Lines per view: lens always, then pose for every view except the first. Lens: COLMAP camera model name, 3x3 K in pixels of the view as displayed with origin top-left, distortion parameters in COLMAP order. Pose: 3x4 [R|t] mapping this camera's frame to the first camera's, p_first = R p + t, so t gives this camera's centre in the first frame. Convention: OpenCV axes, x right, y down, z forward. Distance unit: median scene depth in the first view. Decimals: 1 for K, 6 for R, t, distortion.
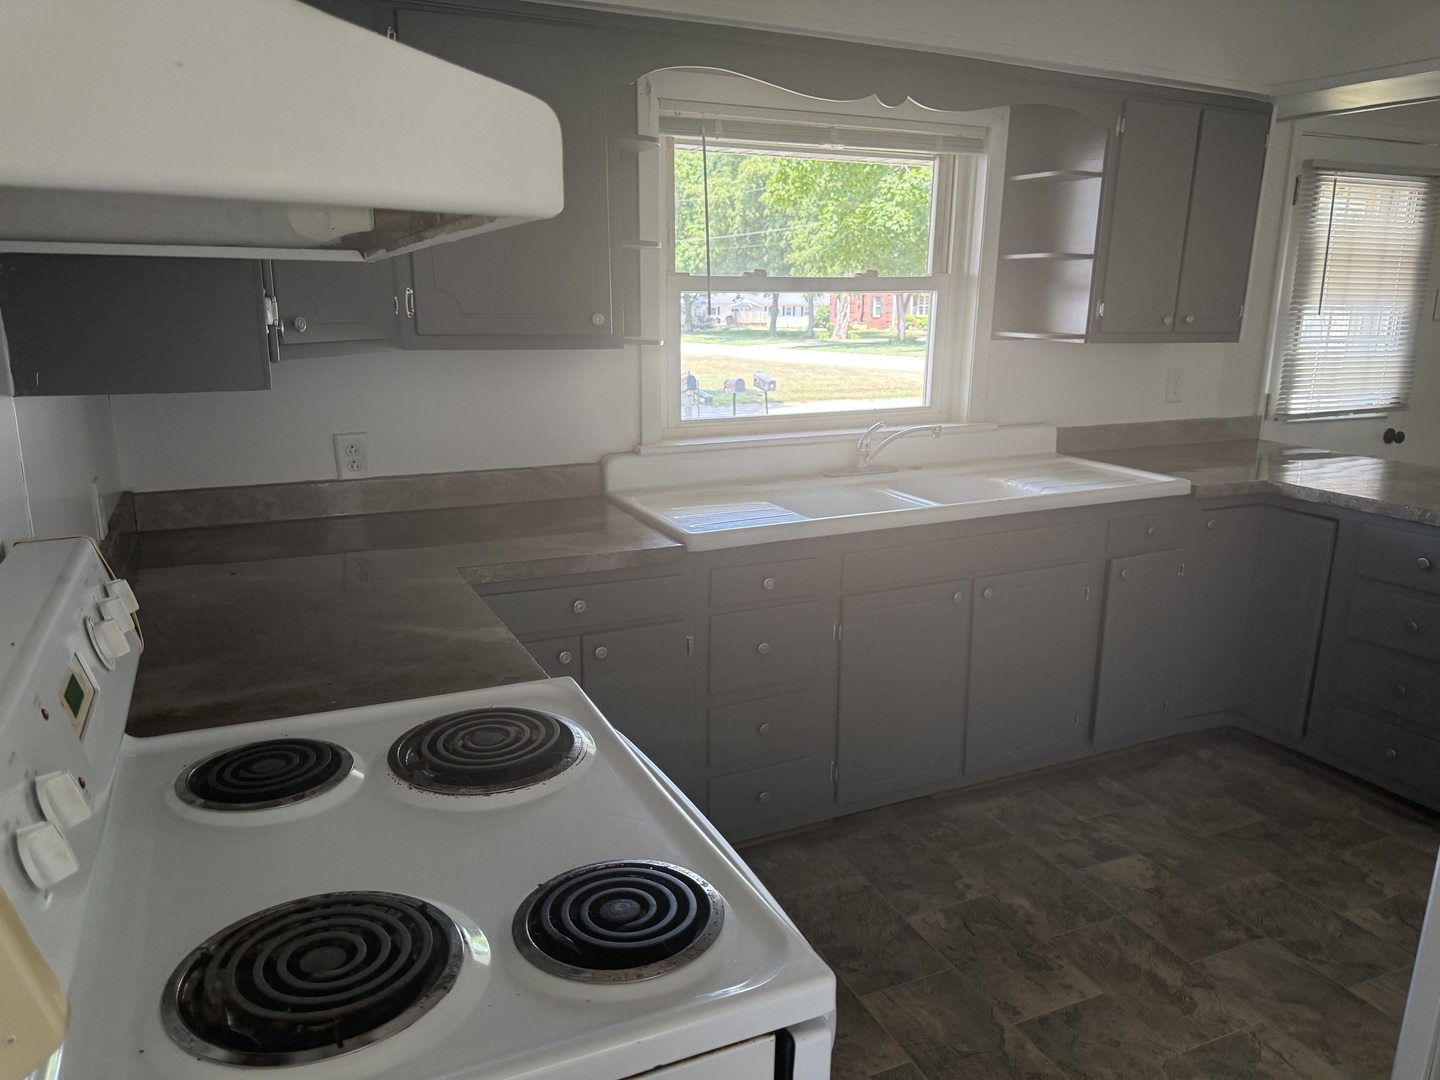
lens RADIAL K [[1027.8, 0, 728.7], [0, 1027.8, 541.7], [0, 0, 1]] dist [0.036824, -0.006862]
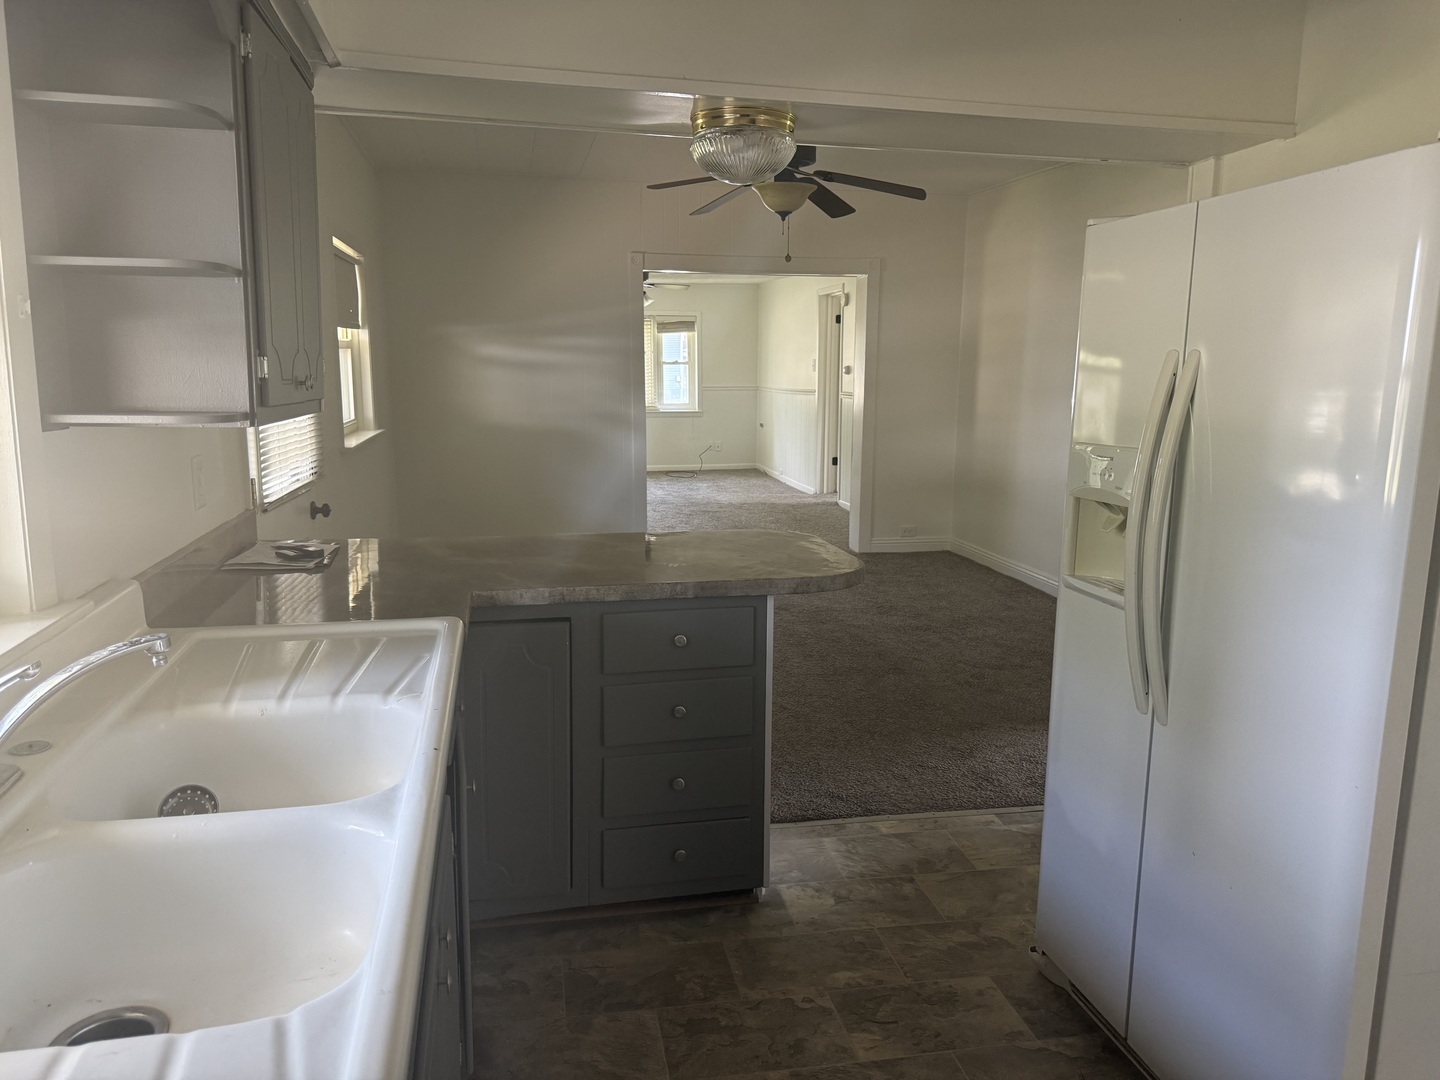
lens RADIAL K [[1027.8, 0, 732.6], [0, 1027.8, 528.2], [0, 0, 1]] dist [0.036824, -0.006862]
pose [[0.227033, -0.164149, 0.959954, -0.164680], [0.221881, 0.968489, 0.113133, -0.168667], [-0.948275, 0.187310, 0.256301, 0.724105]]
